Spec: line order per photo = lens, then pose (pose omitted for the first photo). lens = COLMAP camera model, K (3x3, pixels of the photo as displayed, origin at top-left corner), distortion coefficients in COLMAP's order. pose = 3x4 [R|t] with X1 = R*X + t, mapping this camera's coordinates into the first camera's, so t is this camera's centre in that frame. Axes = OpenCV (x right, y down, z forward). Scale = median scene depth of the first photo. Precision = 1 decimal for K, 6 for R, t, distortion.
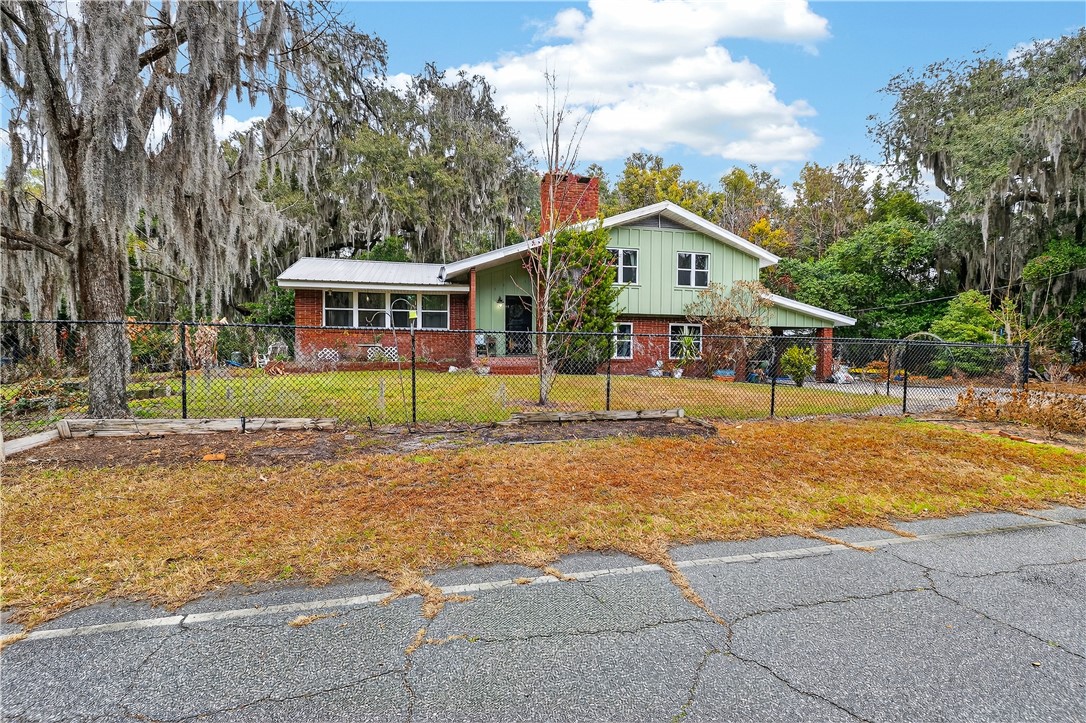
lens RADIAL K [[478.0, 0, 541.9], [0, 478.0, 341.8], [0, 0, 1]] dist [-0.000433, -0.000652]
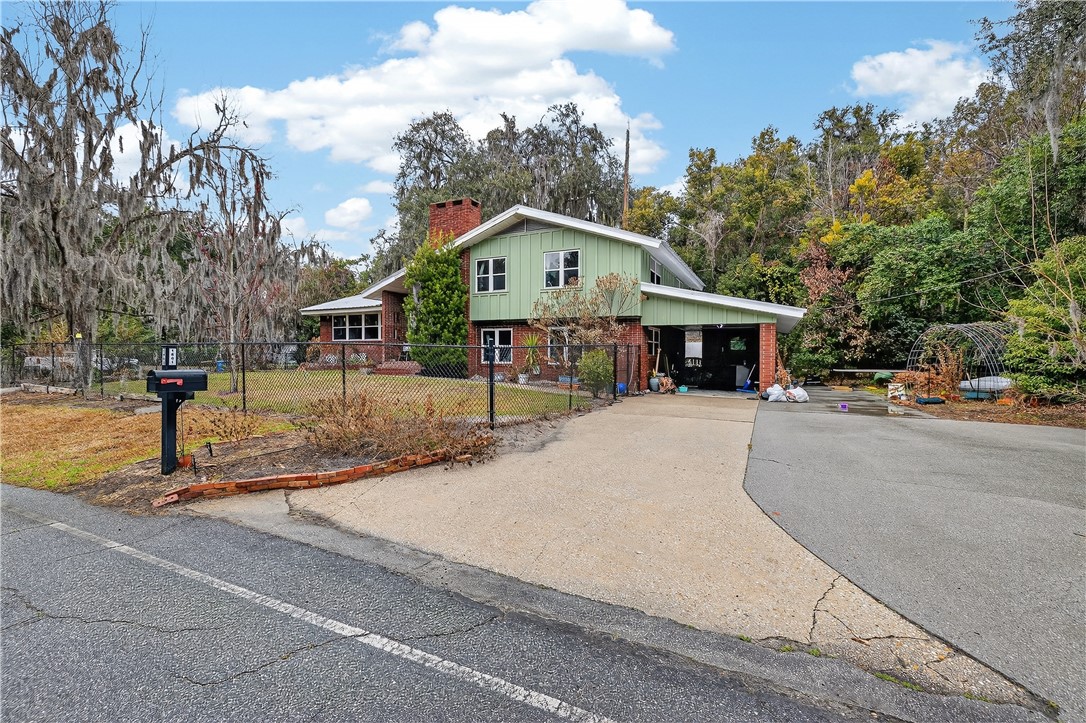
lens RADIAL K [[478.0, 0, 541.9], [0, 478.0, 341.8], [0, 0, 1]] dist [-0.000433, -0.000652]
pose [[0.762535, -0.020979, -0.646607, 0.926734], [0.013020, 0.999769, -0.017083, 0.007119], [0.646816, 0.004607, 0.762632, 0.273468]]
